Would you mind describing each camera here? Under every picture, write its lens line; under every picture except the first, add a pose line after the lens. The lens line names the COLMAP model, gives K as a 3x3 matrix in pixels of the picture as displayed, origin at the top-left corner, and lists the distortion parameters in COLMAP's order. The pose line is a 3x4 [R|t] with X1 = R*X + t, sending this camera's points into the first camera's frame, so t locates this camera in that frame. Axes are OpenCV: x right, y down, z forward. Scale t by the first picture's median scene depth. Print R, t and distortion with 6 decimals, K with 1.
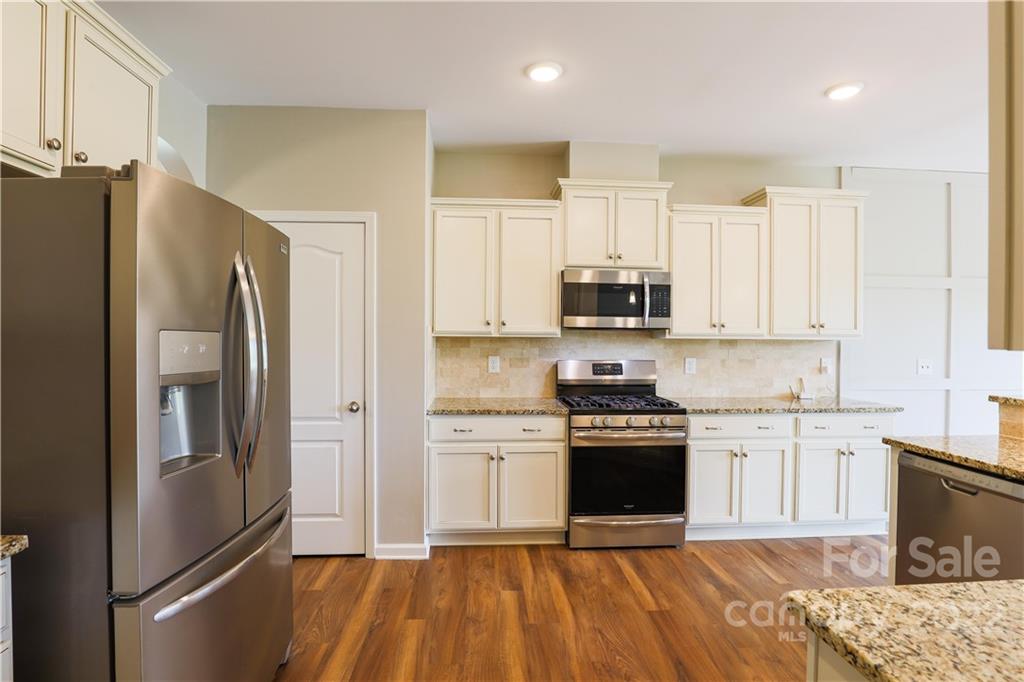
lens RADIAL K [[502.7, 0, 509.7], [0, 502.7, 340.2], [0, 0, 1]] dist [-0.034937, 0.006038]
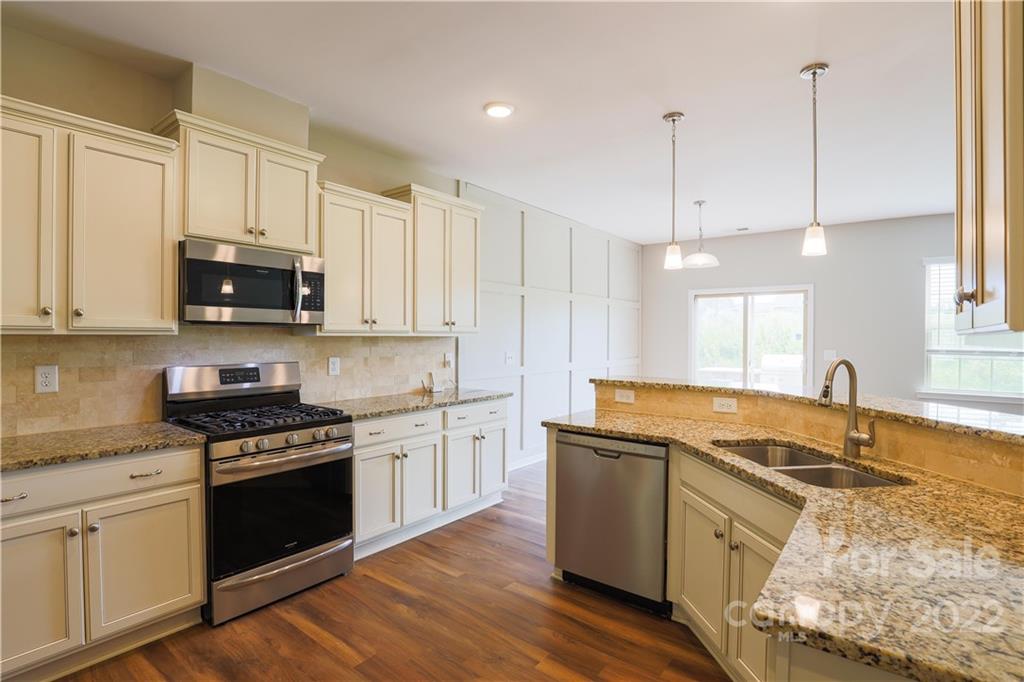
lens RADIAL K [[502.7, 0, 509.7], [0, 502.7, 340.2], [0, 0, 1]] dist [-0.034937, 0.006038]
pose [[0.664973, -0.011307, 0.746782, -0.113729], [0.005673, 0.999933, 0.010089, -0.002928], [-0.746846, -0.002473, 0.664993, 0.191988]]
